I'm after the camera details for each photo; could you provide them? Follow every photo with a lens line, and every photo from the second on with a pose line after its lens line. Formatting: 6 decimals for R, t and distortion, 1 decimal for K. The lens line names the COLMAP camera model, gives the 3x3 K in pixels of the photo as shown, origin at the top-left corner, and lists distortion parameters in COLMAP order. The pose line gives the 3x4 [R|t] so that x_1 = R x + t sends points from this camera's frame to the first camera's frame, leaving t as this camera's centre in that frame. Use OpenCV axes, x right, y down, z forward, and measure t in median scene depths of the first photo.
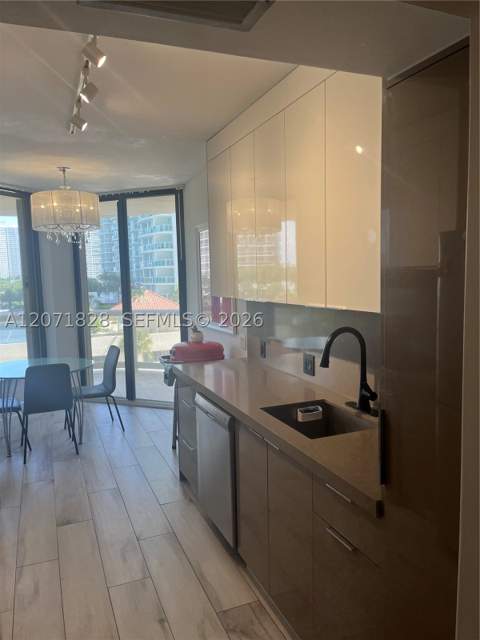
lens RADIAL K [[486.5, 0, 240.4], [0, 486.5, 324.2], [0, 0, 1]] dist [0.062403, -0.077057]
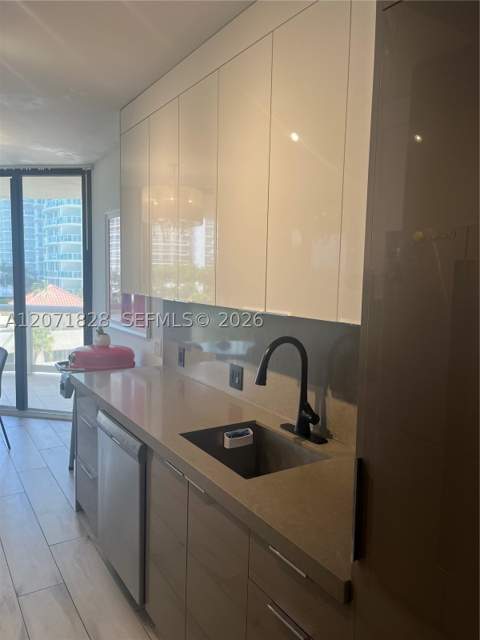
lens RADIAL K [[486.5, 0, 240.4], [0, 486.5, 324.2], [0, 0, 1]] dist [0.062403, -0.077057]
pose [[0.983304, 0.028092, 0.179788, -0.006888], [-0.027931, 0.999604, -0.003424, -0.005856], [-0.179813, -0.001655, 0.983699, 0.116230]]
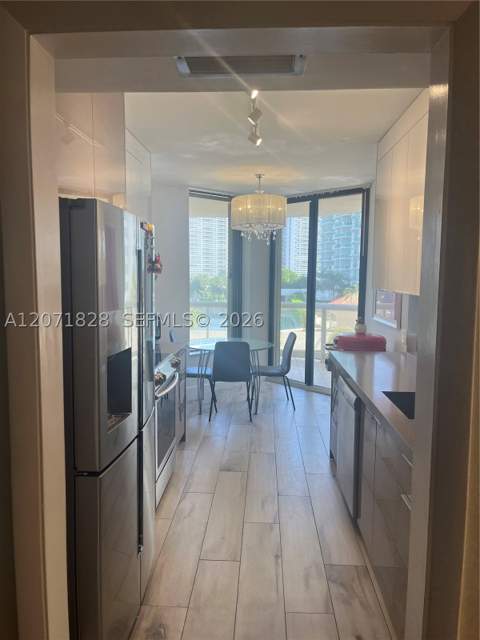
lens RADIAL K [[489.5, 0, 240.0], [0, 489.5, 320.0], [0, 0, 1]] dist [0.054891, -0.077003]
pose [[0.903107, 0.072660, -0.423223, 0.127754], [-0.075719, 0.997083, 0.009605, 0.018128], [0.422686, 0.023371, 0.905975, -0.072356]]
